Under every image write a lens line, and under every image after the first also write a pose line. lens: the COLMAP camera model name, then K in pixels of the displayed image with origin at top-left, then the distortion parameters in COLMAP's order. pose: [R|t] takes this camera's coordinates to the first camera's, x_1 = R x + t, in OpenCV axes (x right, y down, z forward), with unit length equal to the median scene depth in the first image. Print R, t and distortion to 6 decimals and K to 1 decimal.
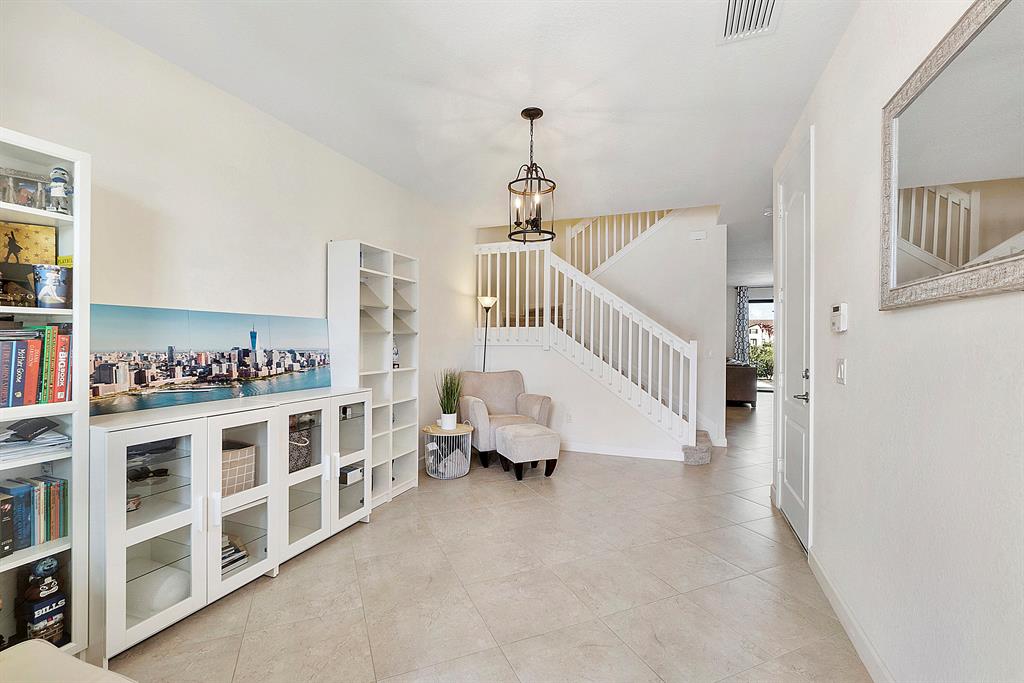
lens RADIAL K [[450.1, 0, 511.6], [0, 450.1, 342.4], [0, 0, 1]] dist [-0.005428, 0.001670]
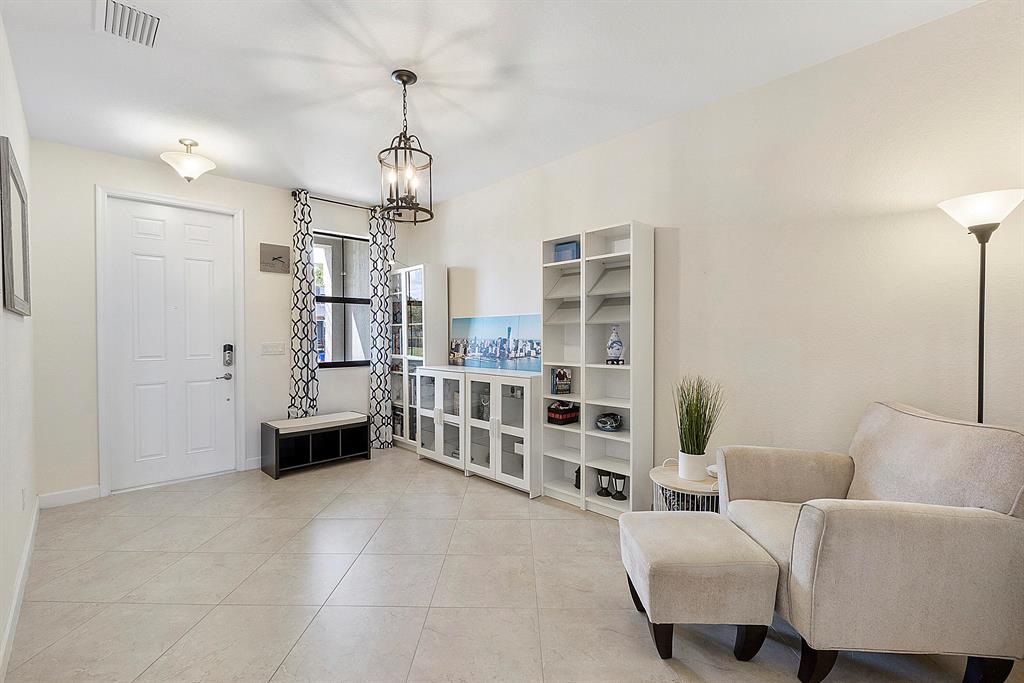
lens RADIAL K [[450.1, 0, 511.0], [0, 450.1, 338.3], [0, 0, 1]] dist [-0.005428, 0.001670]
pose [[-0.415089, -0.007378, -0.909751, 0.806555], [-0.009615, 0.999947, -0.003722, 0.018991], [0.909730, 0.007202, -0.415138, 1.635864]]
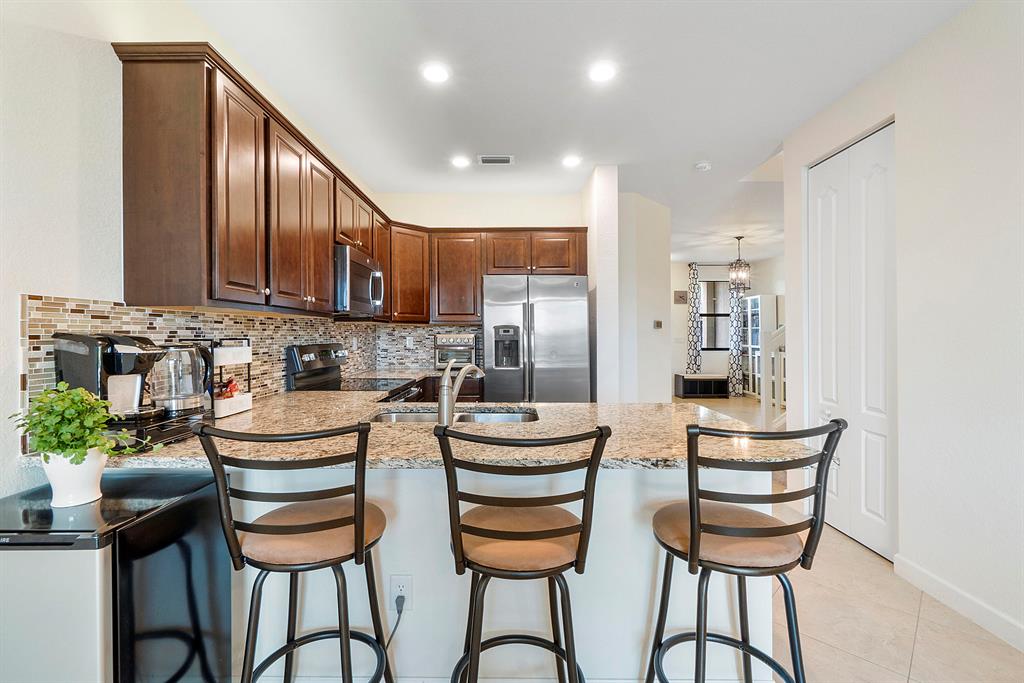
lens RADIAL K [[450.1, 0, 500.8], [0, 450.1, 328.8], [0, 0, 1]] dist [-0.005428, 0.001670]
pose [[-0.941950, -0.013596, -0.335478, 2.115252], [-0.014486, 0.999895, 0.000153, -0.008188], [0.335440, 0.005004, -0.942048, 2.945437]]
